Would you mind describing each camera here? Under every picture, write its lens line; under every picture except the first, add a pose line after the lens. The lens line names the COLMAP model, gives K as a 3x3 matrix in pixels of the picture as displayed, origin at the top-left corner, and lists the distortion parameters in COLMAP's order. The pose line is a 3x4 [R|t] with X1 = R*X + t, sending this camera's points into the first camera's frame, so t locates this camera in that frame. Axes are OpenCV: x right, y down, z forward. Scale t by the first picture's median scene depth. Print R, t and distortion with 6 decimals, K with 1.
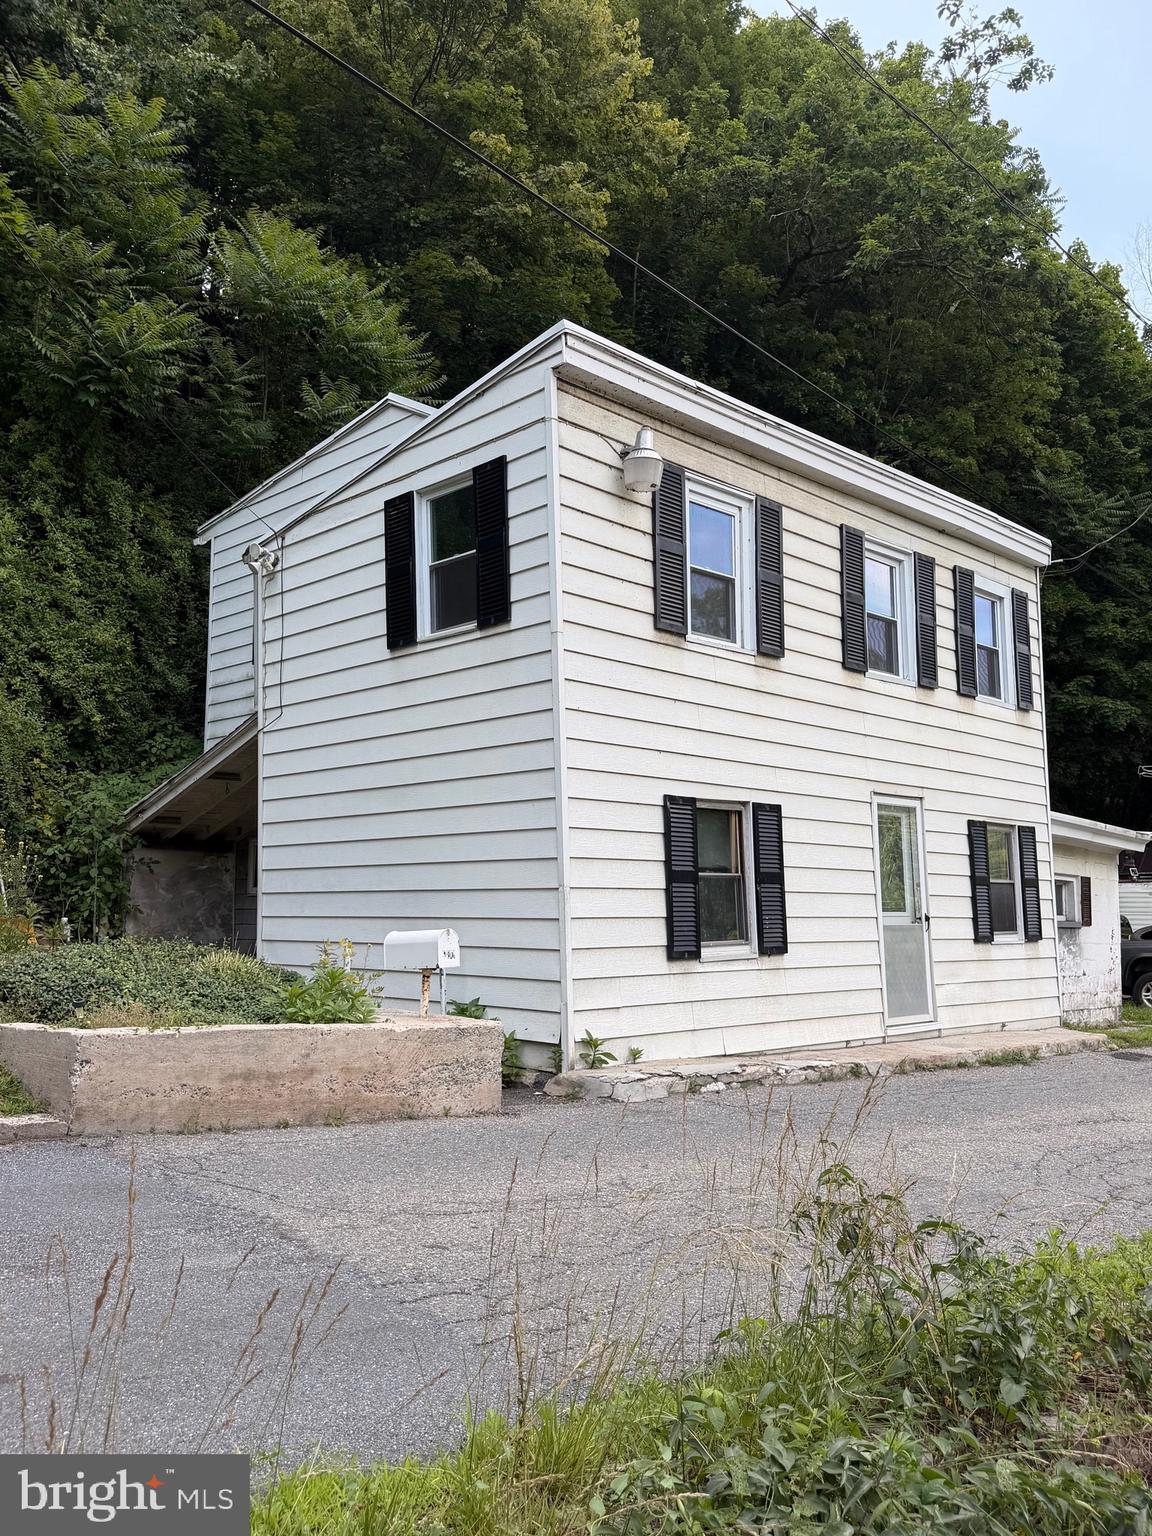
lens RADIAL K [[1268.2, 0, 576.0], [0, 1268.2, 768.0], [0, 0, 1]] dist [-0.003420, -0.000921]
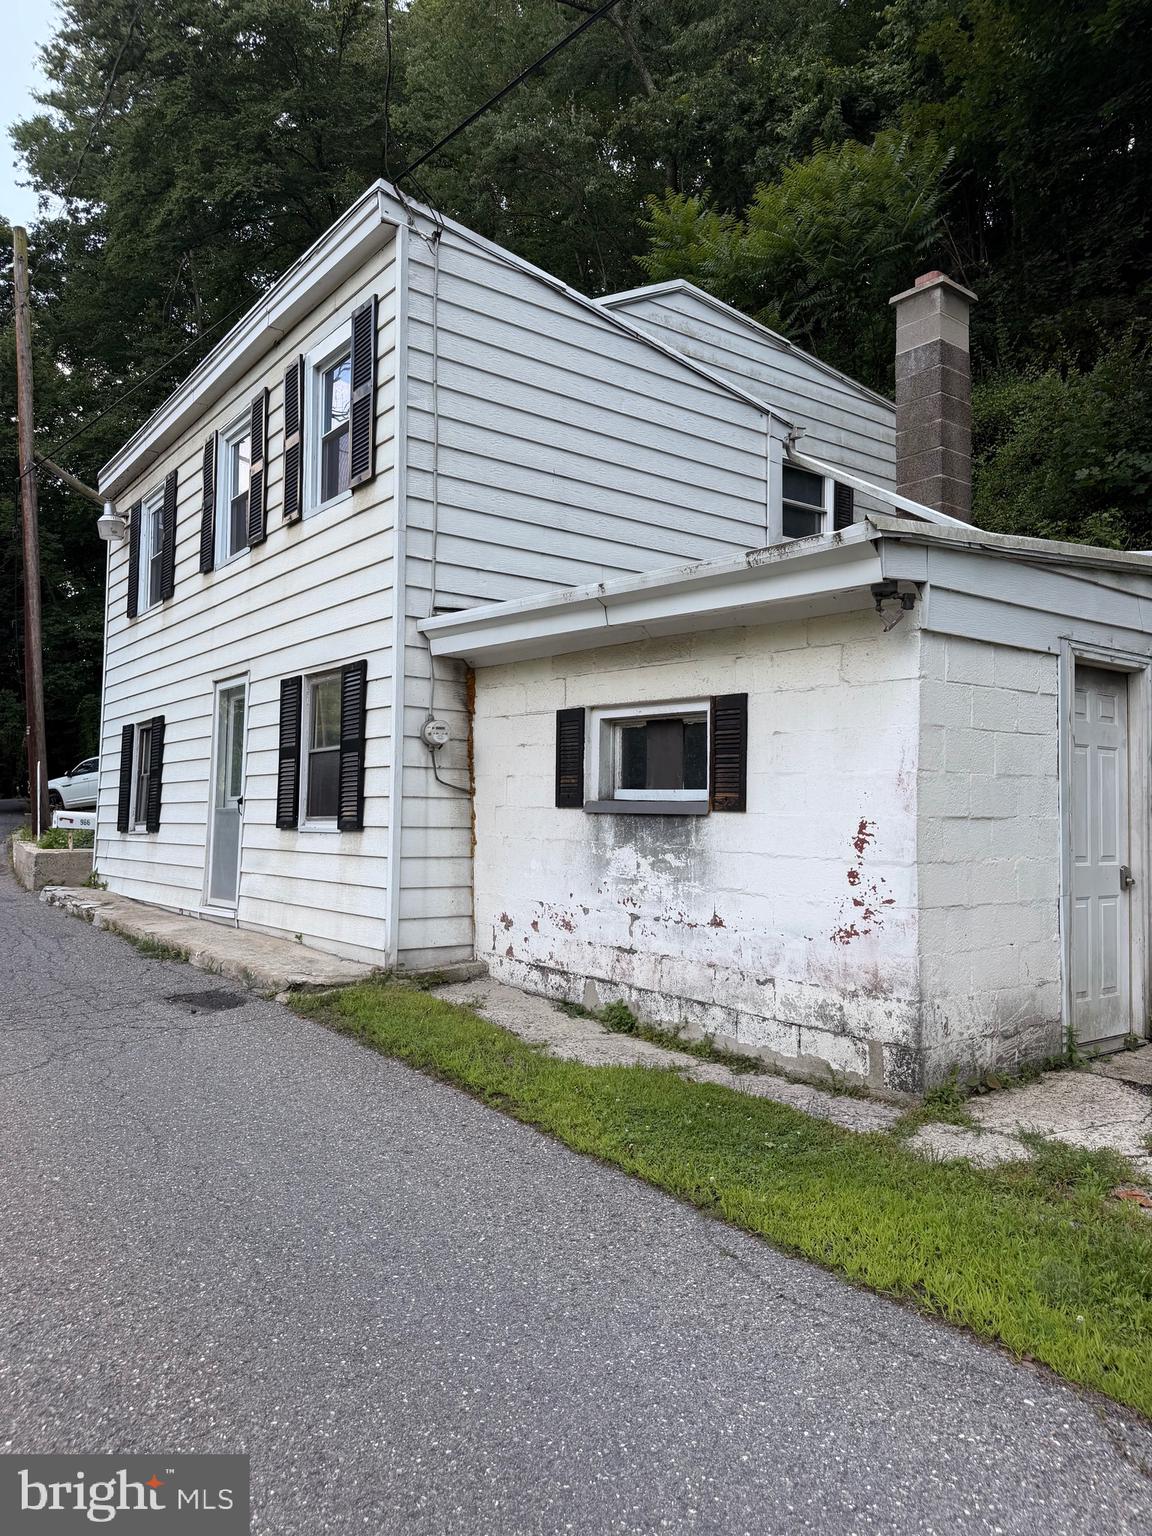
lens RADIAL K [[1076.0, 0, 576.0], [0, 1076.0, 768.0], [0, 0, 1]] dist [-0.002199, -0.000410]
pose [[-0.106882, -0.036466, -0.993603, 1.002602], [0.129823, 0.990260, -0.050309, 0.159997], [0.985760, -0.134370, -0.101107, 1.277530]]
